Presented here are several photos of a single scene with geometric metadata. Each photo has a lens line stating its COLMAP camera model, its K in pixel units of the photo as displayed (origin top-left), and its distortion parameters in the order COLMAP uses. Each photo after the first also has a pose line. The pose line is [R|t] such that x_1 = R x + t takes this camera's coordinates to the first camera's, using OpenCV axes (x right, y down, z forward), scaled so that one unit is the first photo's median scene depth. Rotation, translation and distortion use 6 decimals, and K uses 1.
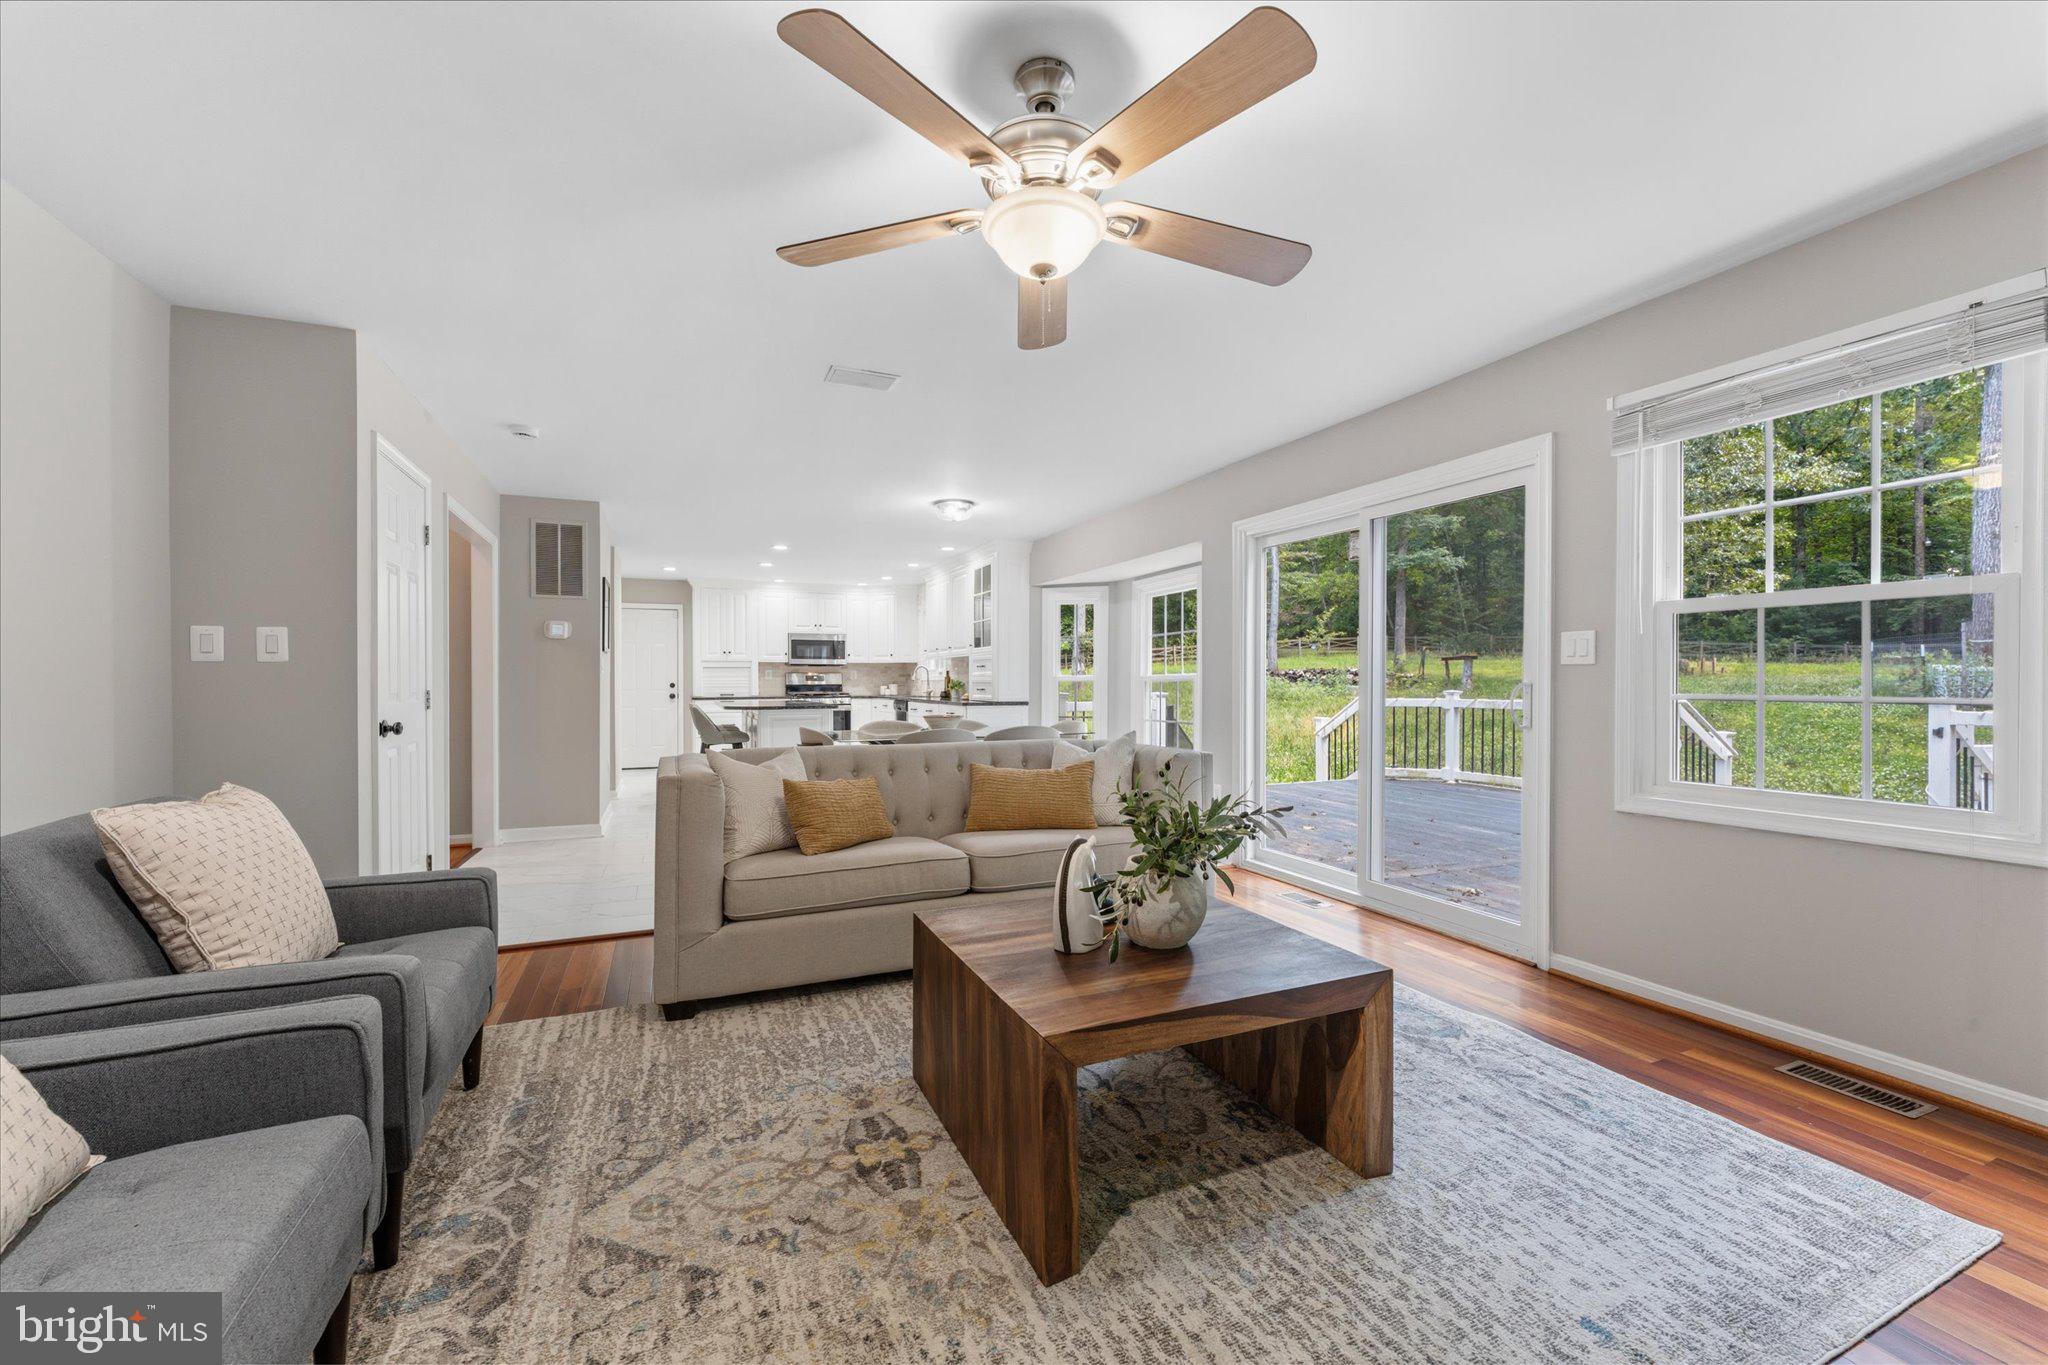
lens RADIAL K [[814.8, 0, 1029.2], [0, 814.8, 682.3], [0, 0, 1]] dist [-0.000644, 0.000080]
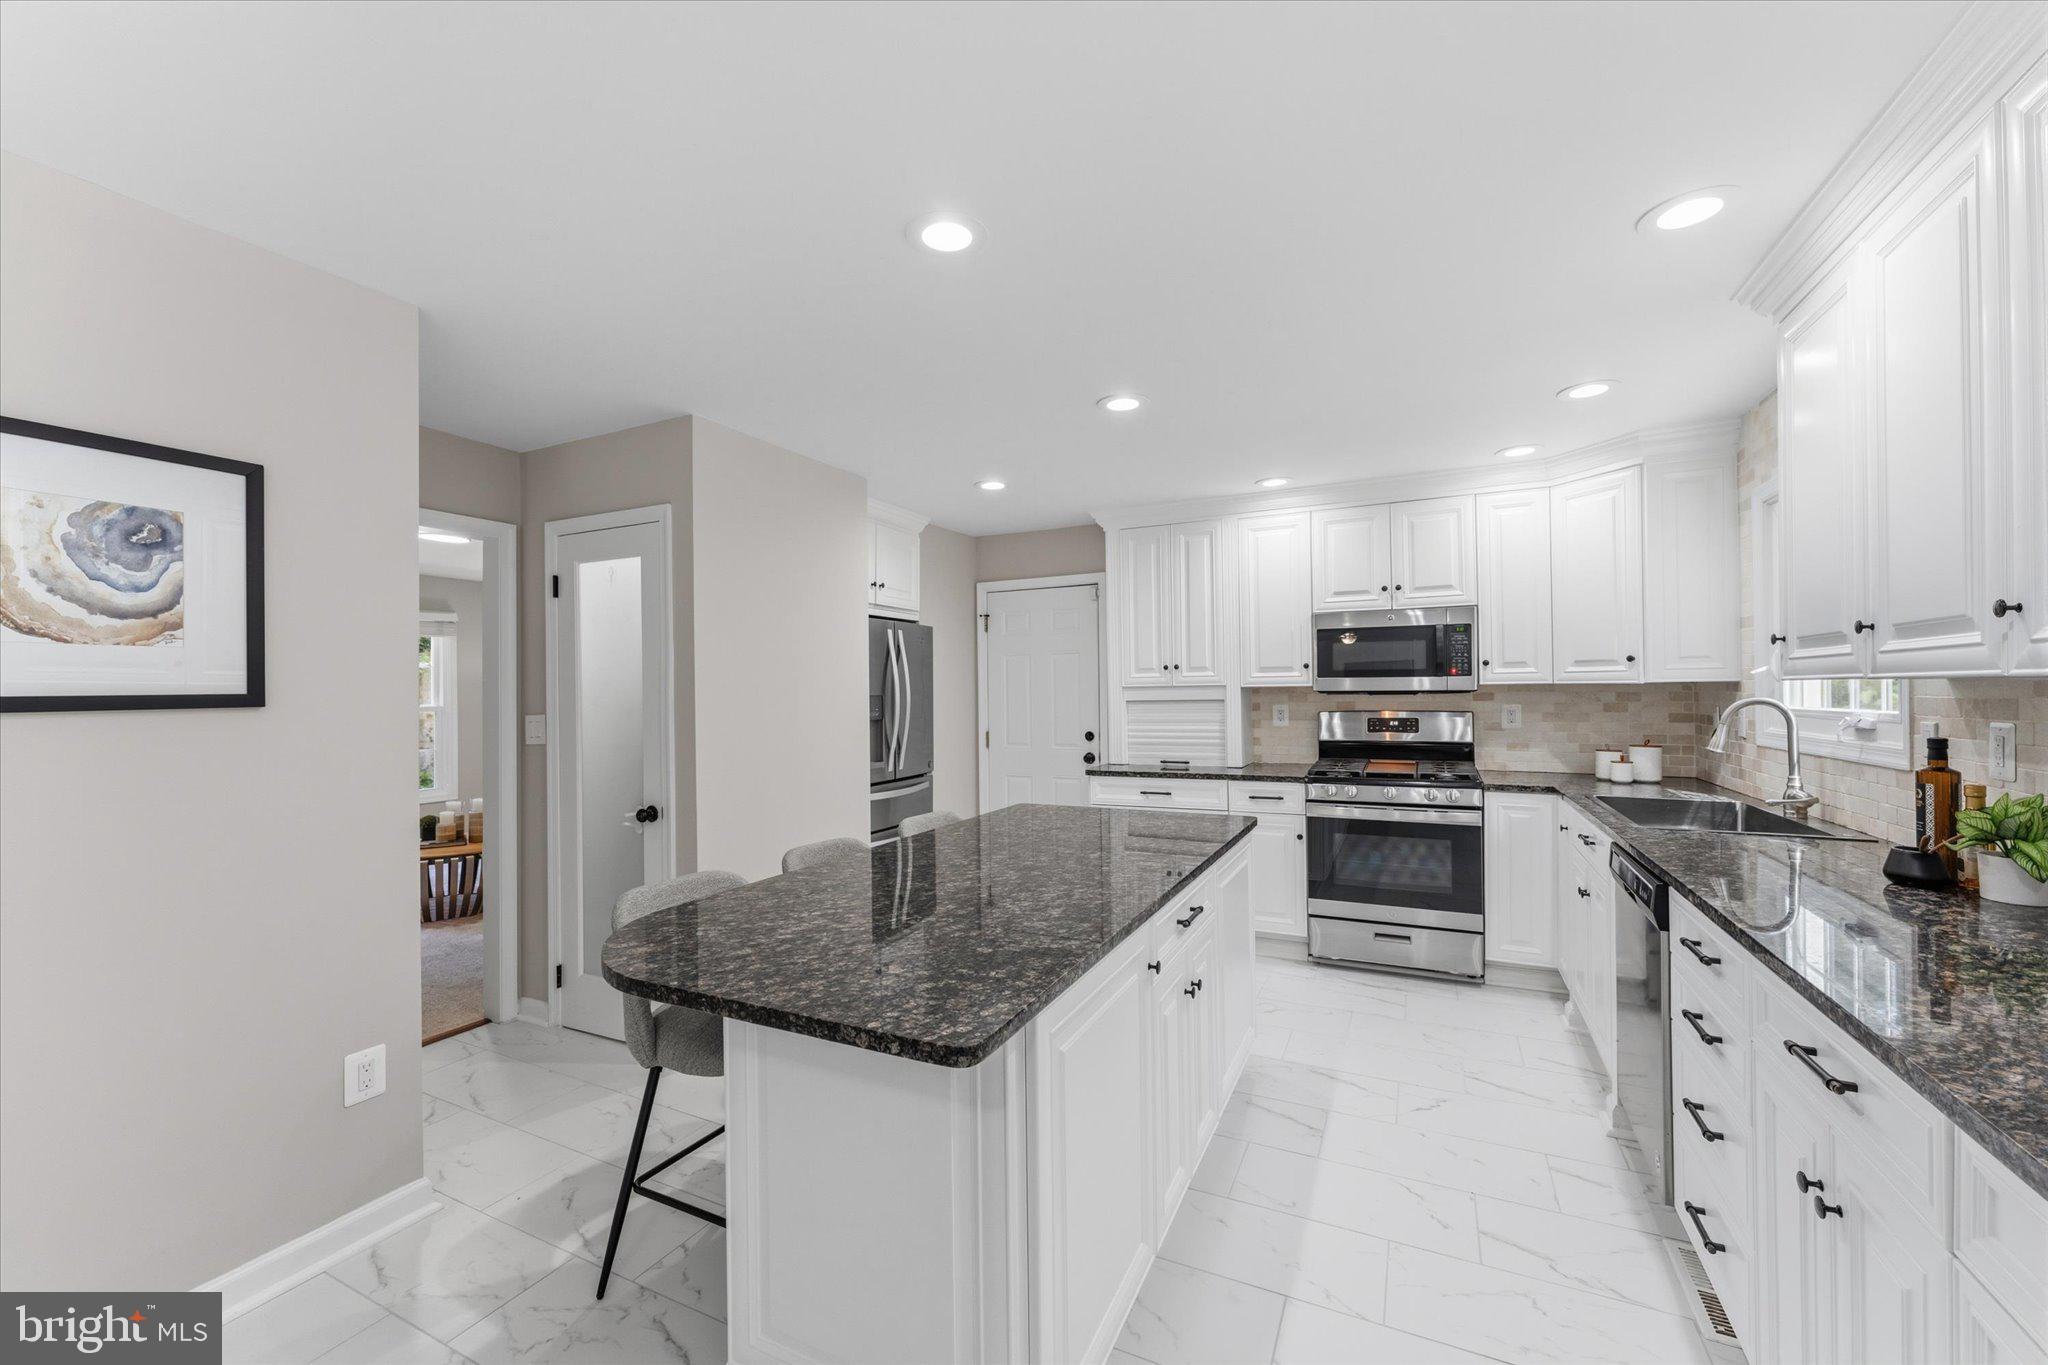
lens RADIAL K [[814.8, 0, 1027.6], [0, 814.8, 680.6], [0, 0, 1]] dist [-0.000644, 0.000080]
pose [[0.640229, -0.015387, -0.768030, -0.078290], [0.006580, 0.999873, -0.014546, -0.022493], [0.768156, 0.004259, 0.640248, 0.631247]]
